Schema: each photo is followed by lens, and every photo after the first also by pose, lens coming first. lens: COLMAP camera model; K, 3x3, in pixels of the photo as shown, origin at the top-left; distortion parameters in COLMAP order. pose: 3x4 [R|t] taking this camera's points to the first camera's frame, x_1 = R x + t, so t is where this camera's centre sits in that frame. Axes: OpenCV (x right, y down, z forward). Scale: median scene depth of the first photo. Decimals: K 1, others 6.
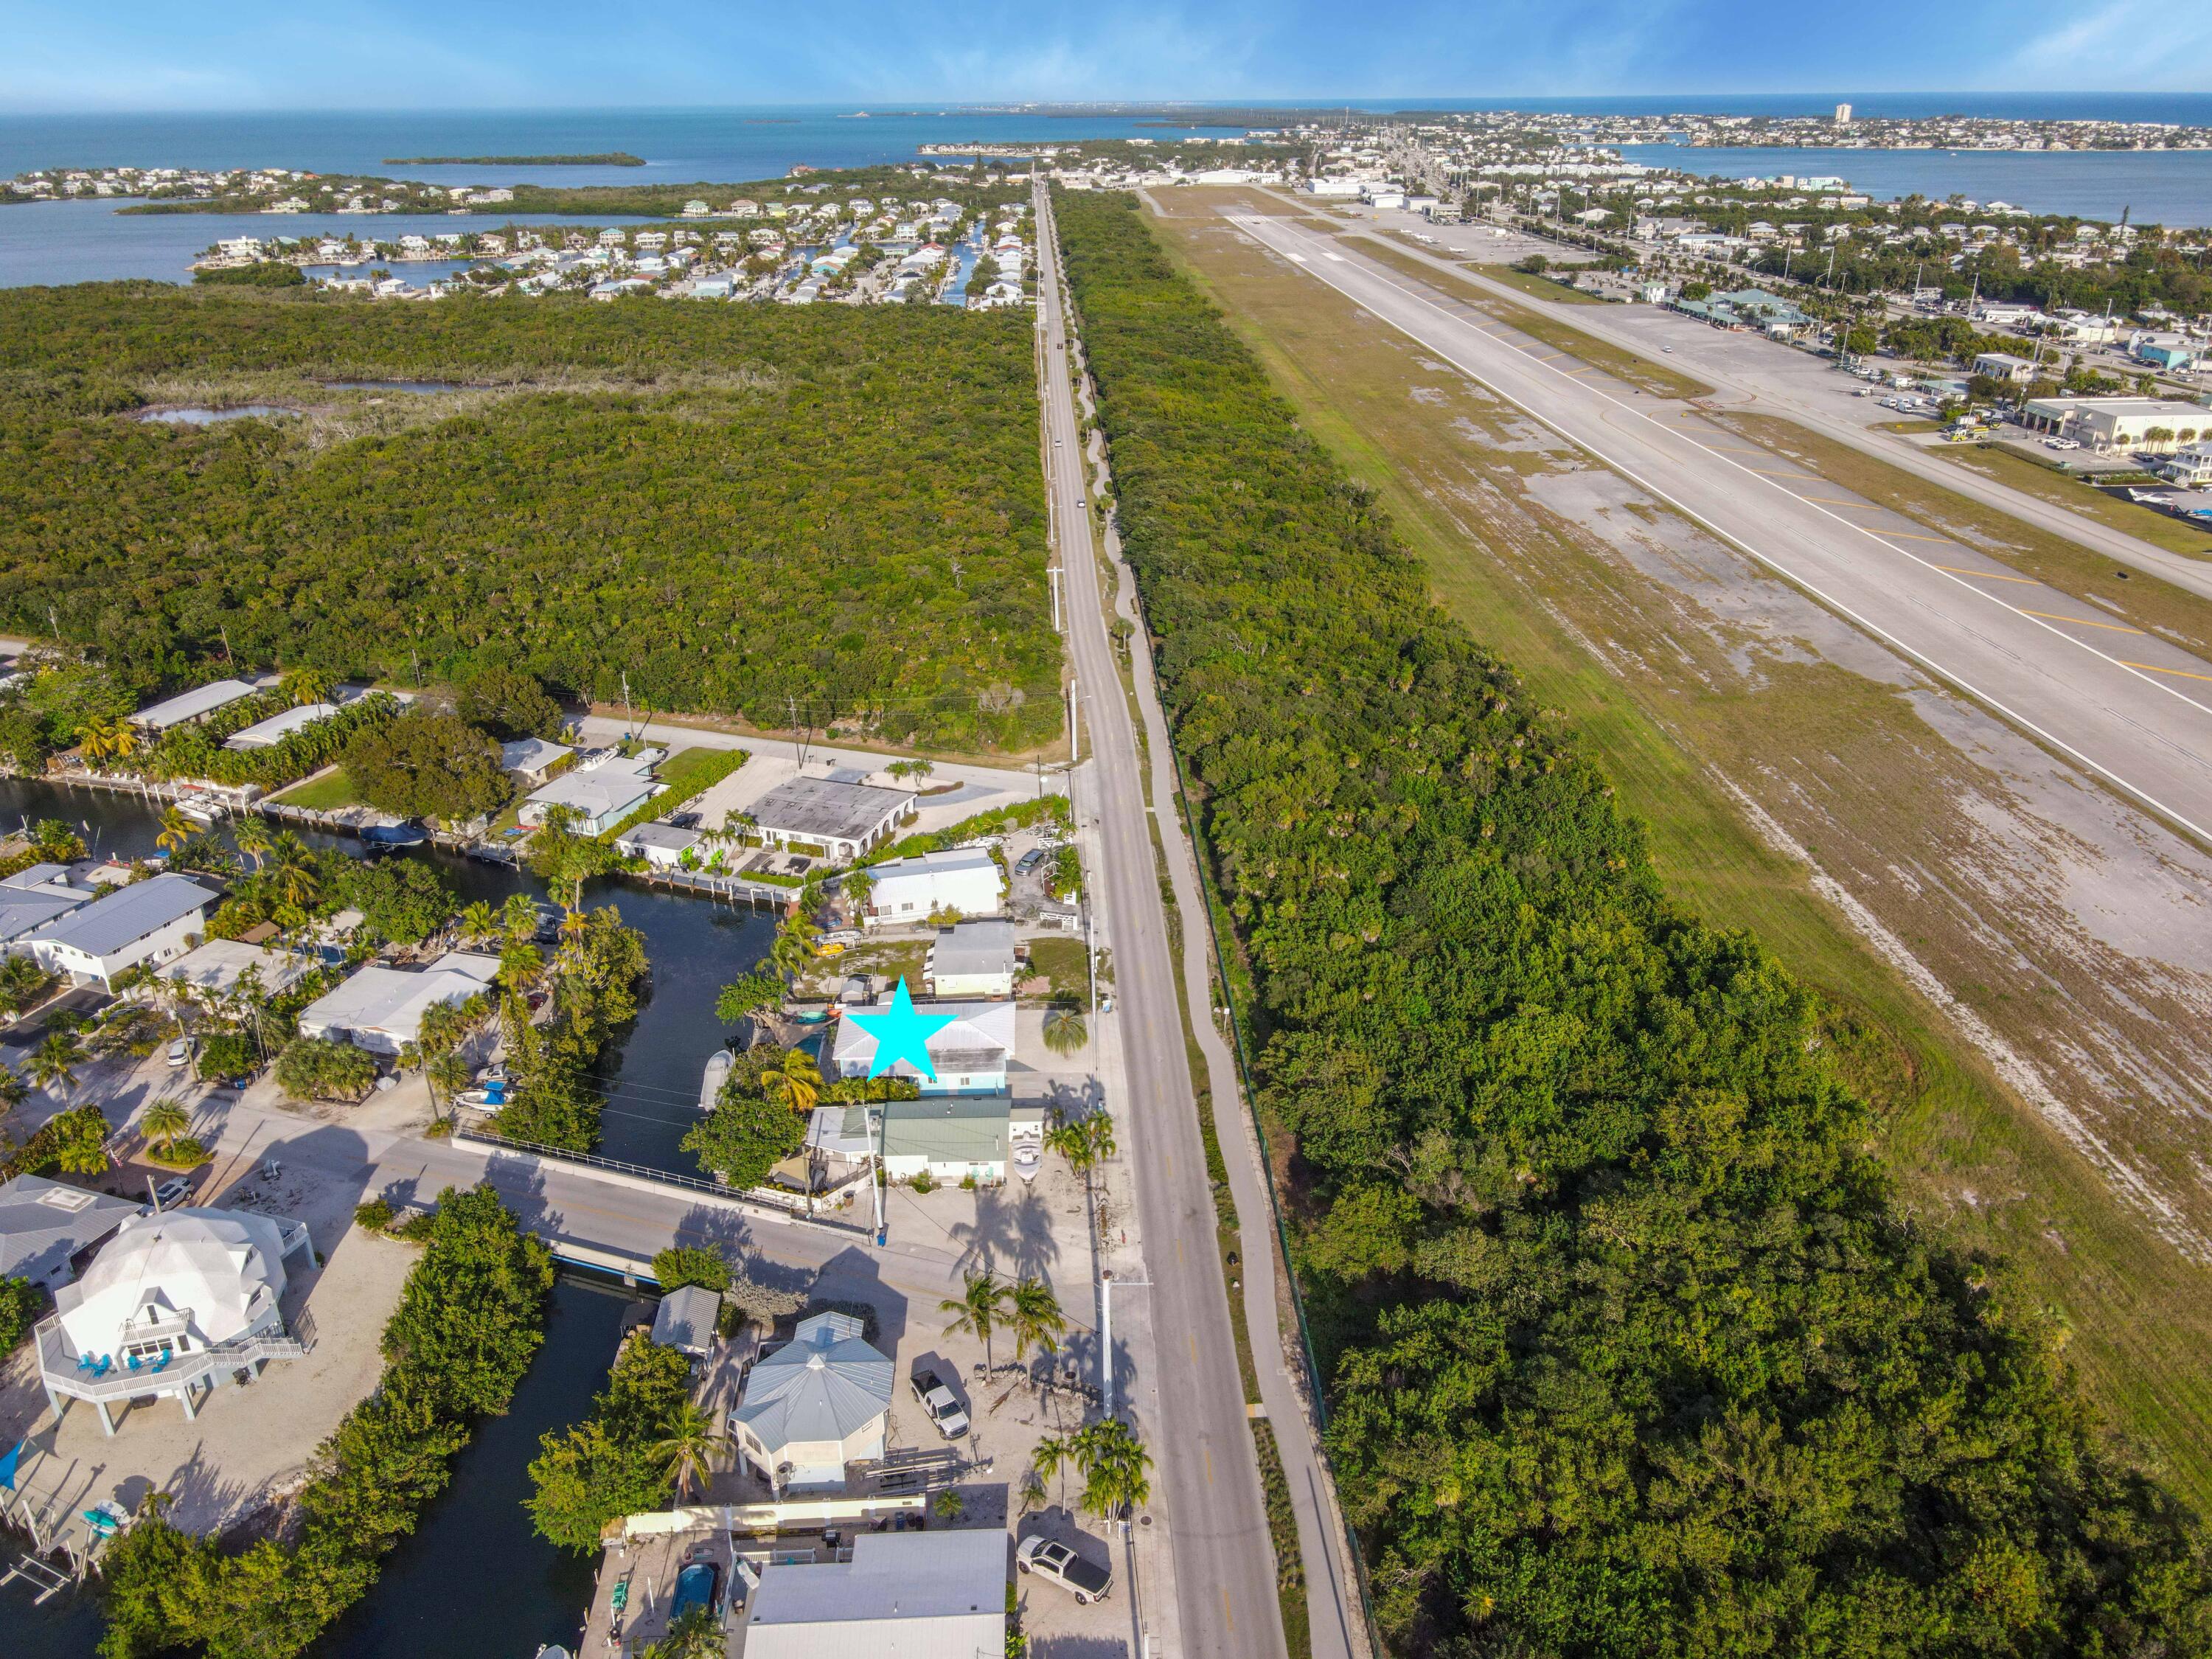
lens RADIAL K [[1642.2, 0, 1114.2], [0, 1642.2, 827.5], [0, 0, 1]] dist [0.006776, 0.014110]
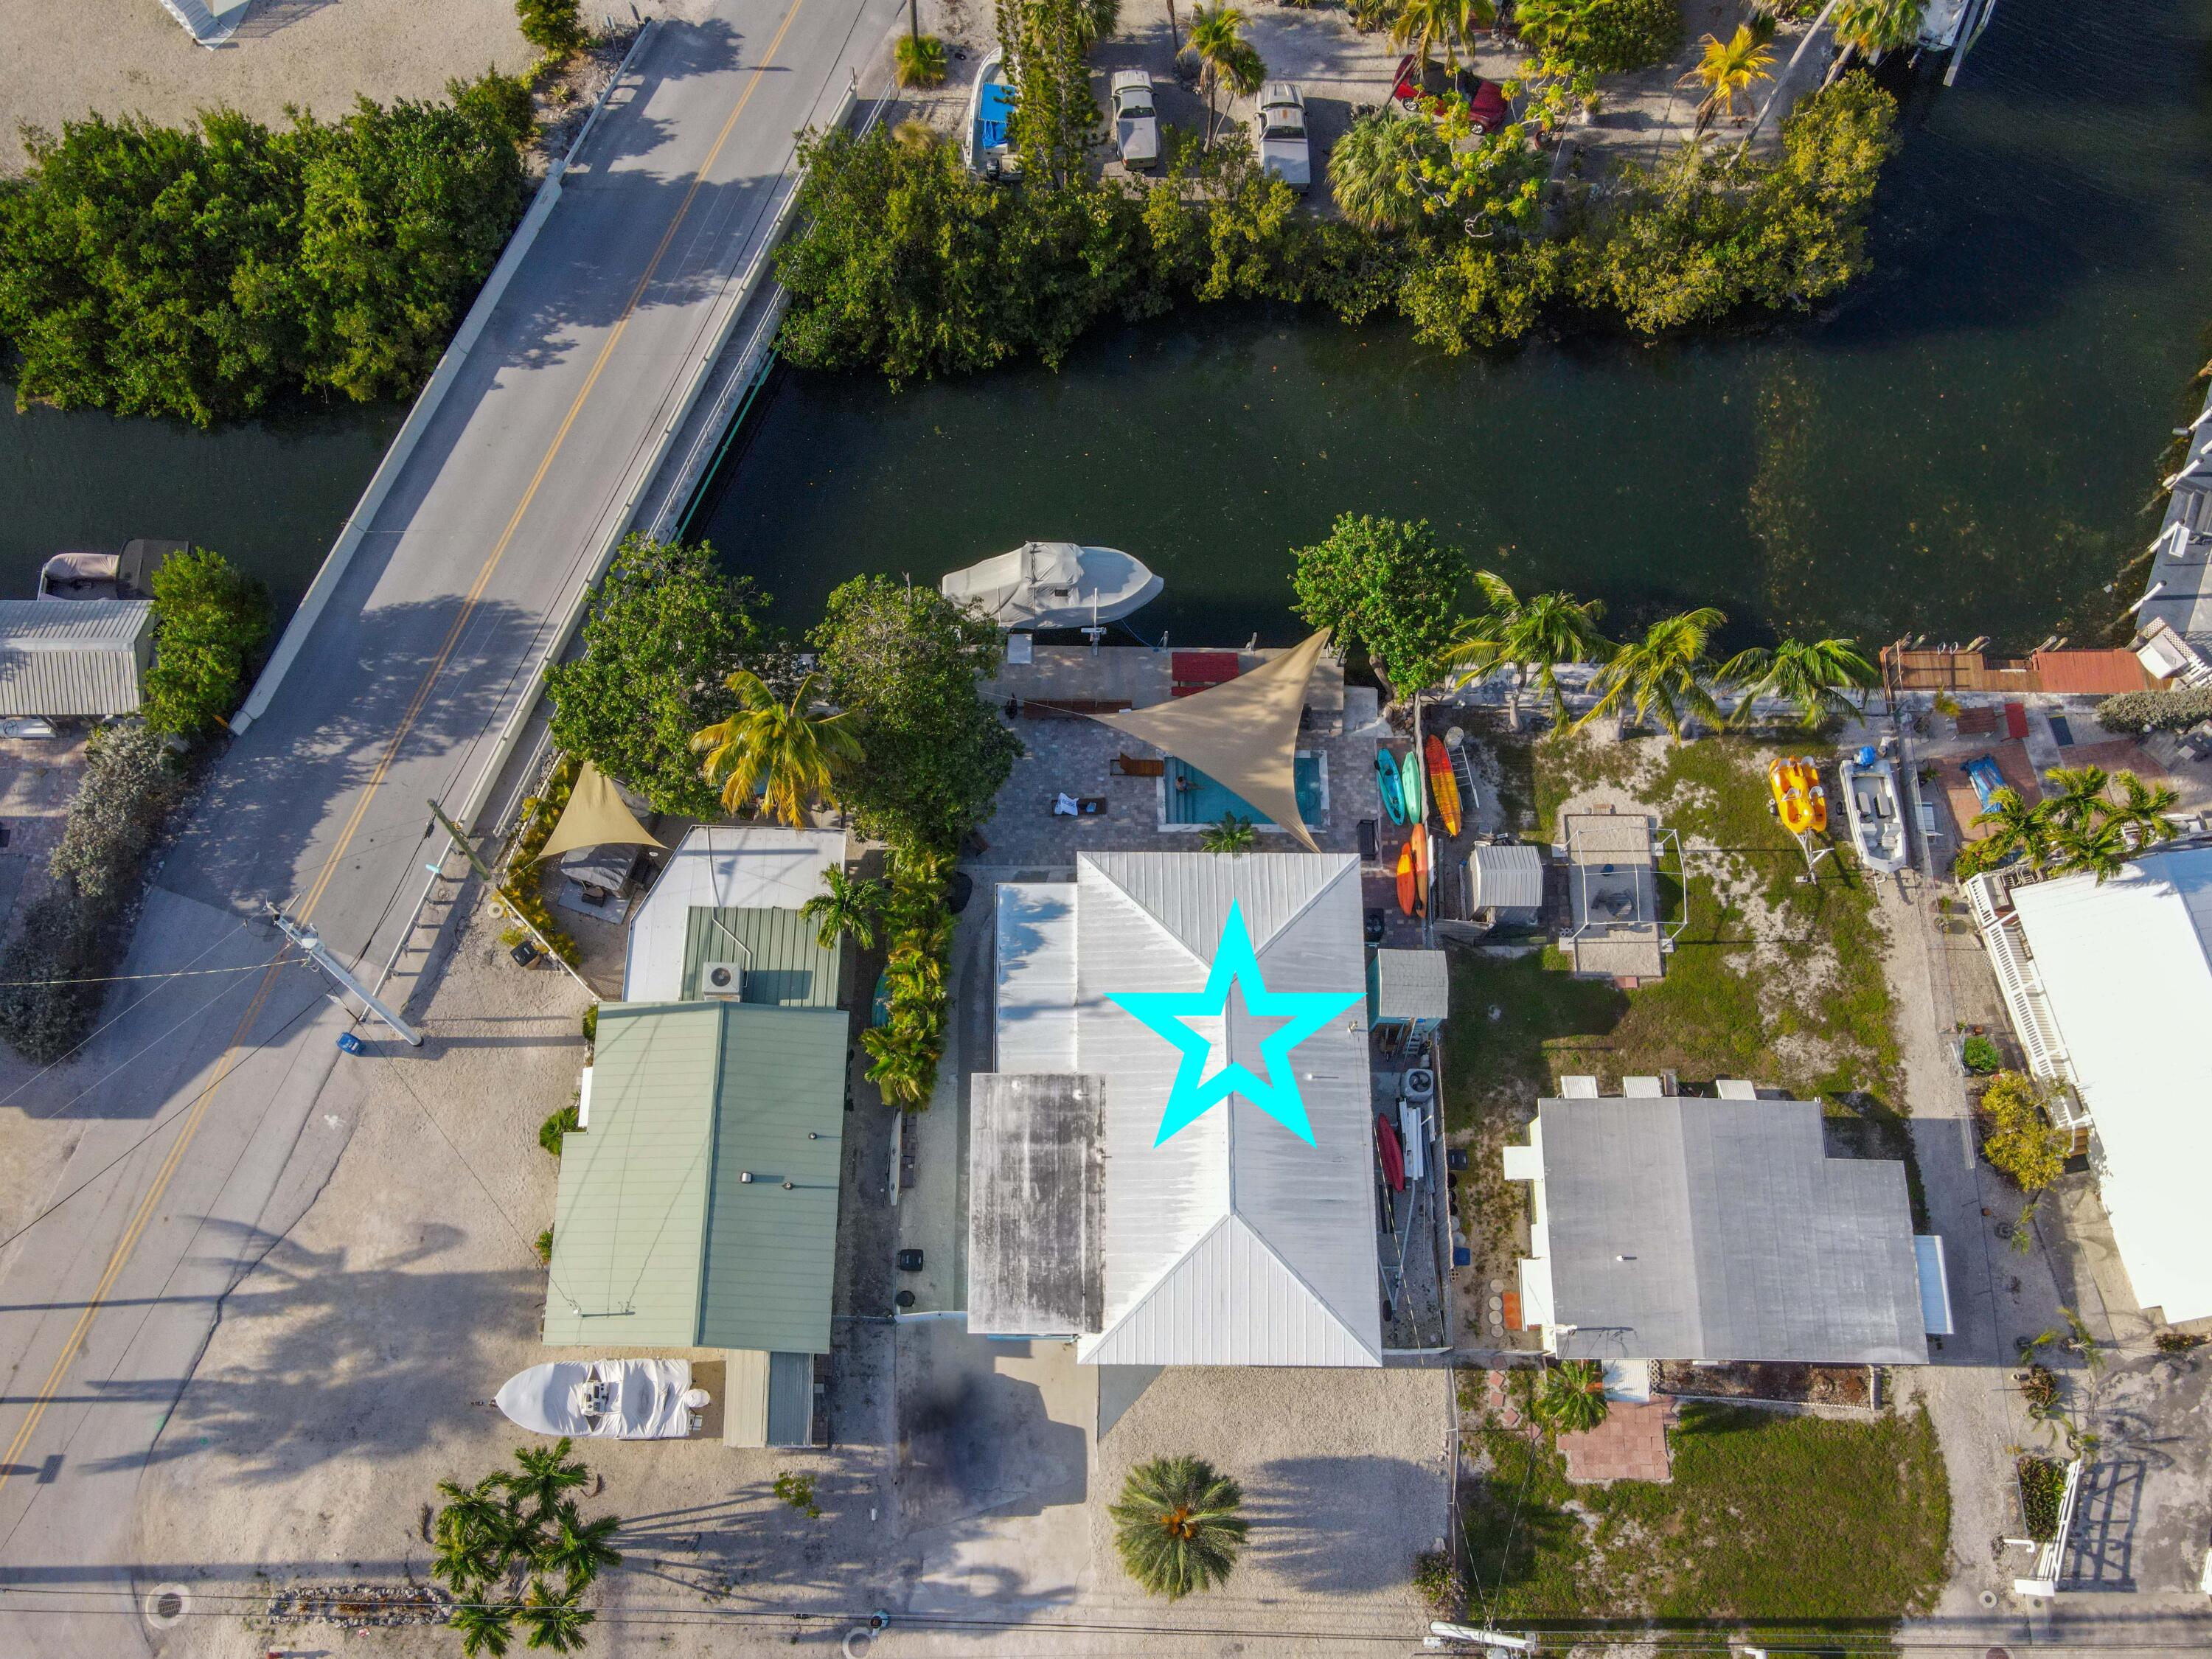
lens RADIAL K [[1645.1, 0, 1025.6], [0, 1645.1, 931.2], [0, 0, 1]] dist [0.011299, 0.004287]
pose [[-0.059246, 0.968047, -0.243668, -0.050487], [-0.407820, 0.199325, 0.891040, -0.134857], [0.911138, 0.152164, 0.382980, 0.652155]]
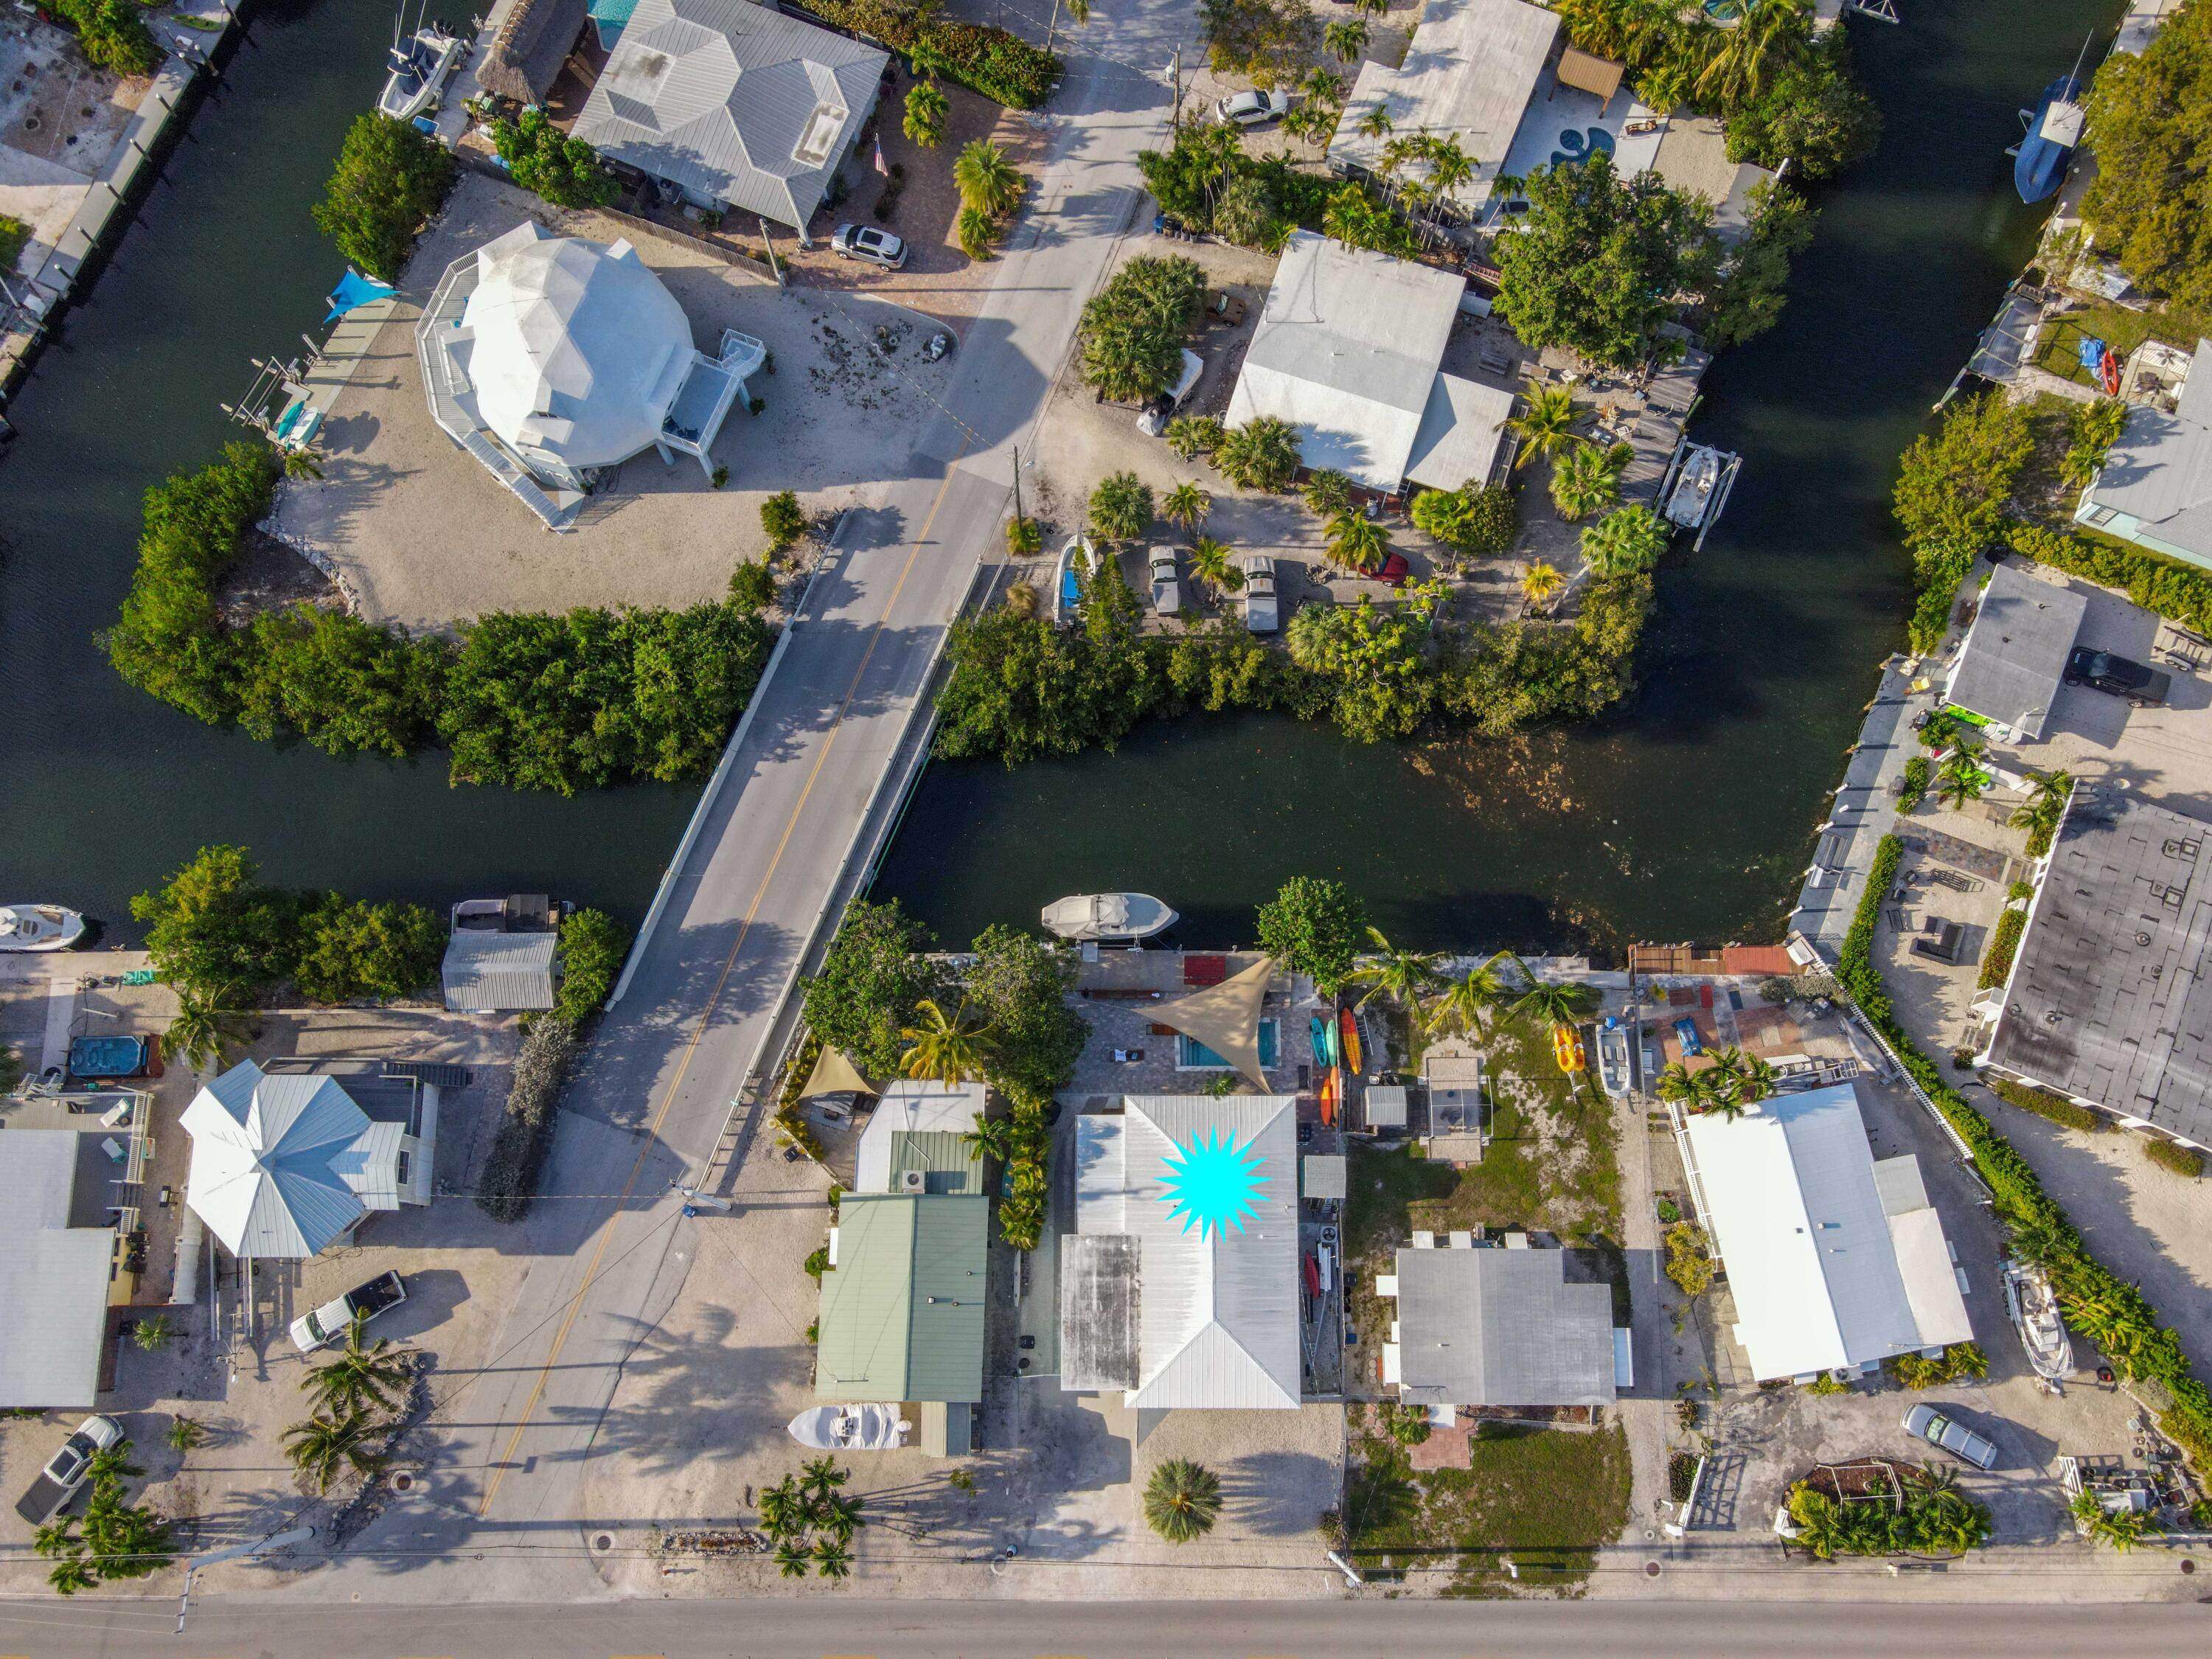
lens RADIAL K [[1642.2, 0, 1114.2], [0, 1642.2, 827.5], [0, 0, 1]] dist [0.006776, 0.014110]
pose [[-0.054492, 0.983751, -0.171070, -0.127039], [-0.403999, 0.134954, 0.904750, -0.319246], [0.913135, 0.118414, 0.390081, 0.573147]]
